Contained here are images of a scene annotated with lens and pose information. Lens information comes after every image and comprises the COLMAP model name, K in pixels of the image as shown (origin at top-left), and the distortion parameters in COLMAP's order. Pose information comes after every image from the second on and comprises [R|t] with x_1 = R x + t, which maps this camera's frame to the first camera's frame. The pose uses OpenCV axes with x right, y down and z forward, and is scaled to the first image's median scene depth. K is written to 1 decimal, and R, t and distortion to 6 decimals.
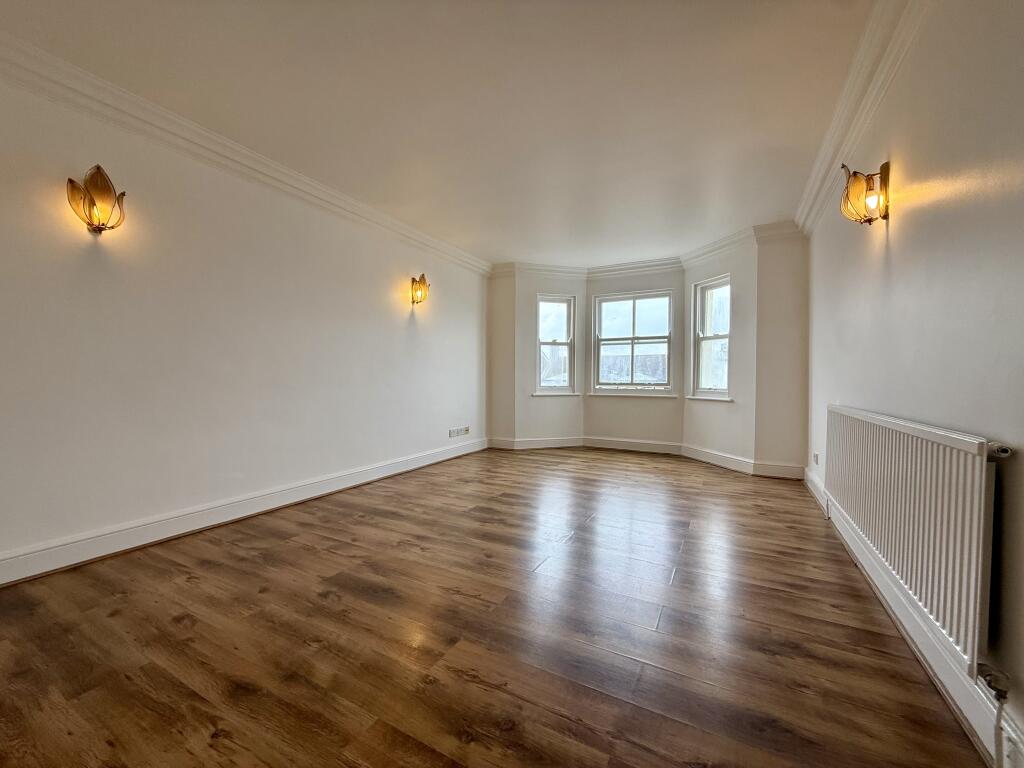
lens RADIAL K [[409.5, 0, 507.4], [0, 409.5, 382.4], [0, 0, 1]] dist [-0.000262, 0.000126]
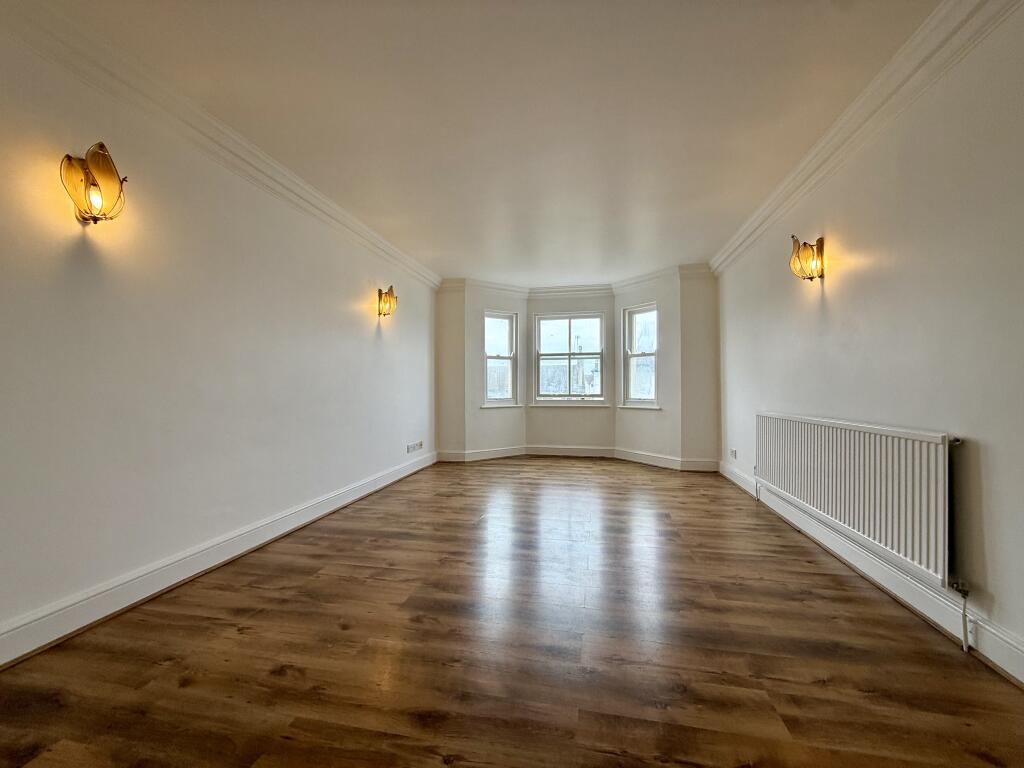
lens RADIAL K [[409.5, 0, 507.4], [0, 409.5, 382.4], [0, 0, 1]] dist [-0.000262, 0.000126]
pose [[0.956393, -0.004131, 0.292054, -0.210261], [0.011136, 0.999689, -0.022328, -0.009911], [-0.291871, 0.024606, 0.956141, -0.005554]]
